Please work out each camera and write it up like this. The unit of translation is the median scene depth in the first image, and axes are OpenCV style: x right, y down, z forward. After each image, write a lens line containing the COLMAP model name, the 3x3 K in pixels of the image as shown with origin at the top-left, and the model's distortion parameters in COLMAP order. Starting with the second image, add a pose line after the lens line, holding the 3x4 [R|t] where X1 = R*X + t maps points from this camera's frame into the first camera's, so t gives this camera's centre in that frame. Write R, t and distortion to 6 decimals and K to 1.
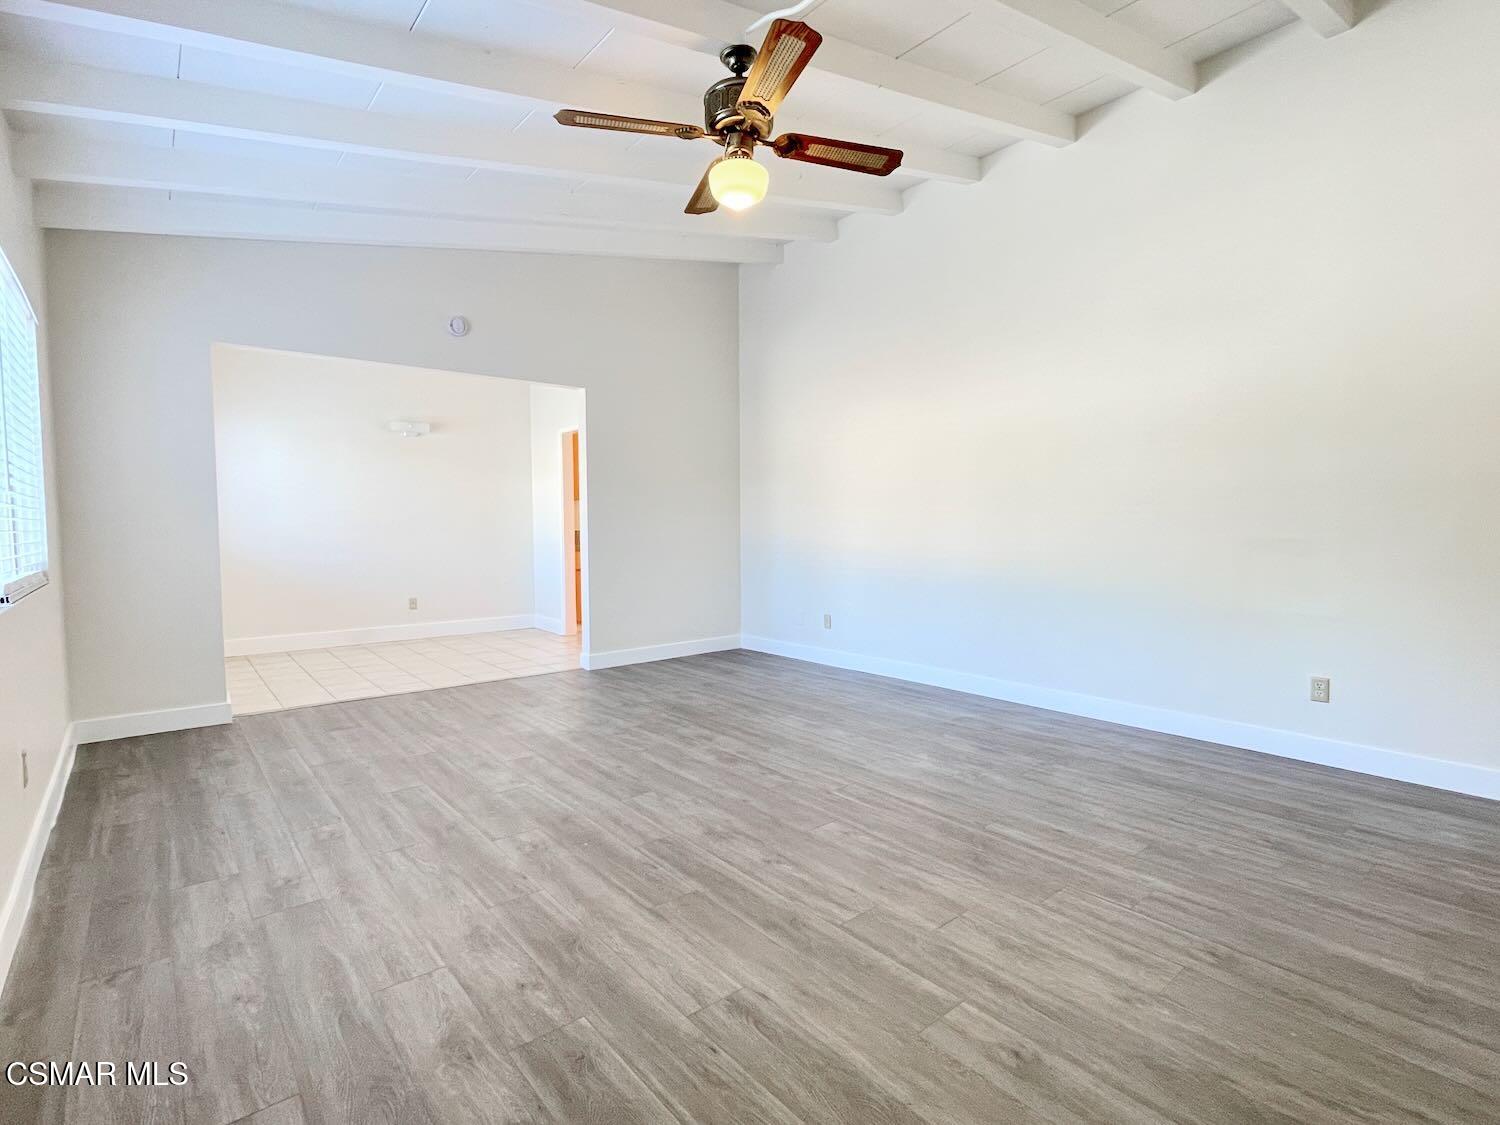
lens RADIAL K [[730.8, 0, 750.0], [0, 730.8, 562.5], [0, 0, 1]] dist [-0.001197, 0.000702]
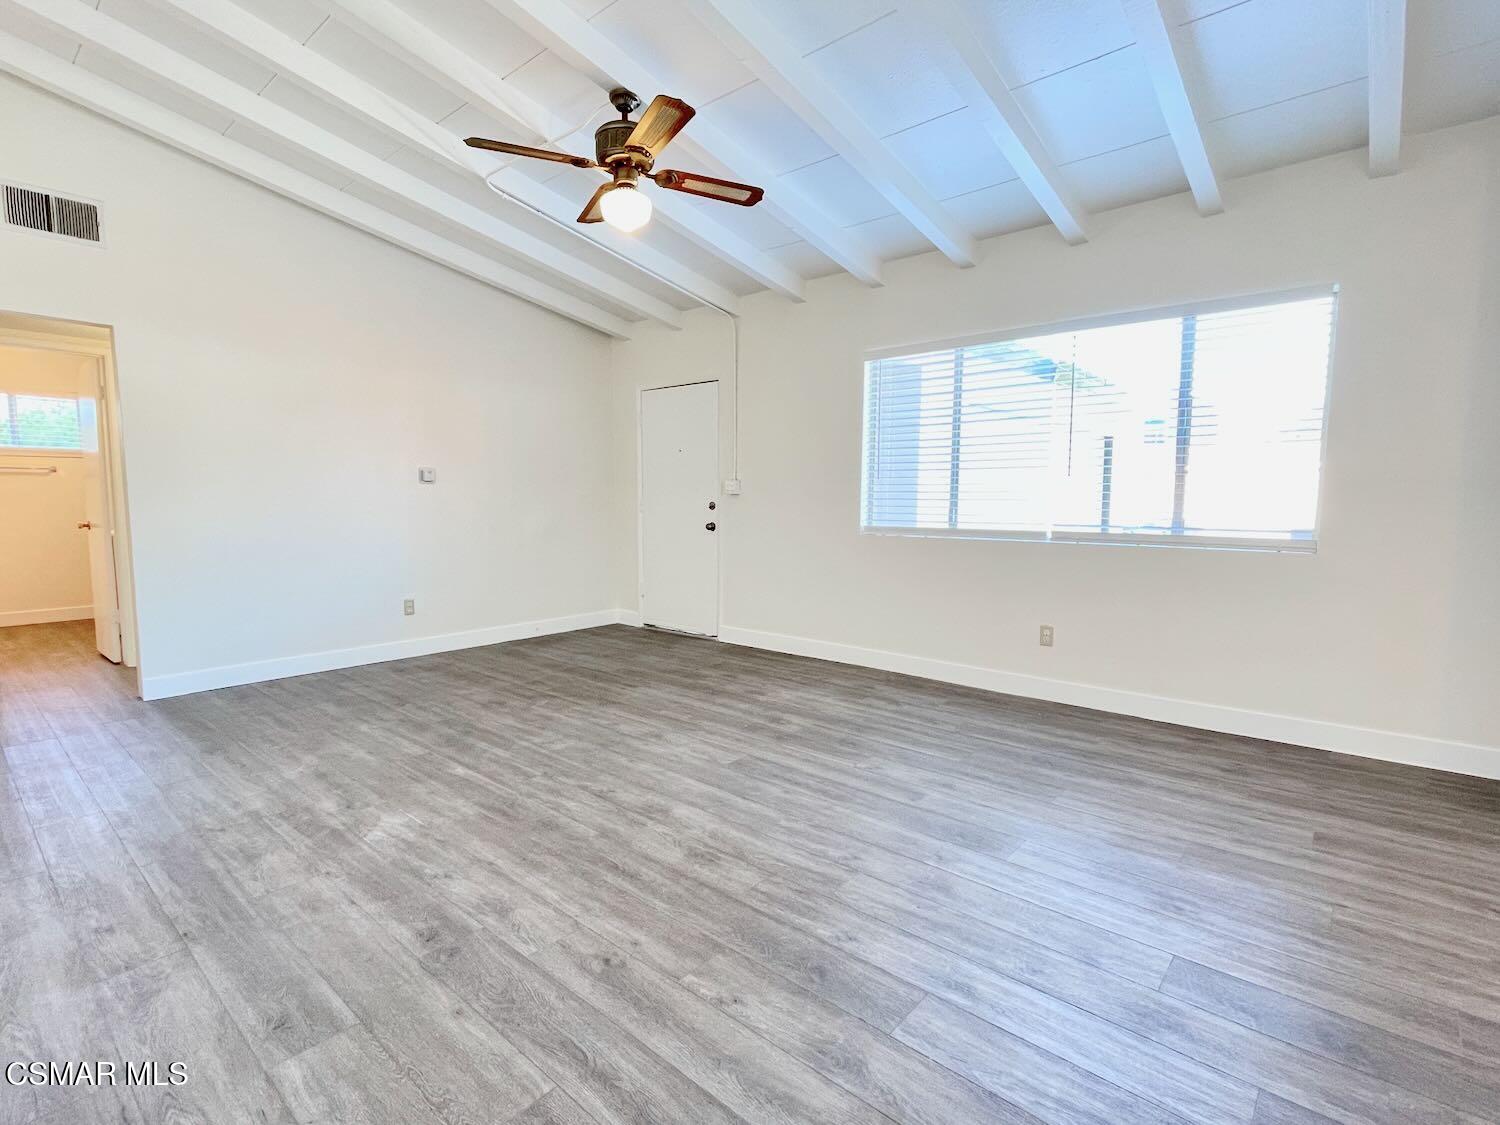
lens RADIAL K [[730.8, 0, 750.0], [0, 730.8, 562.5], [0, 0, 1]] dist [-0.001197, 0.000702]
pose [[-0.987063, 0.018605, -0.159249, -0.013620], [-0.004477, 0.989659, 0.143368, -0.120825], [0.160270, 0.142226, -0.976773, 2.196707]]
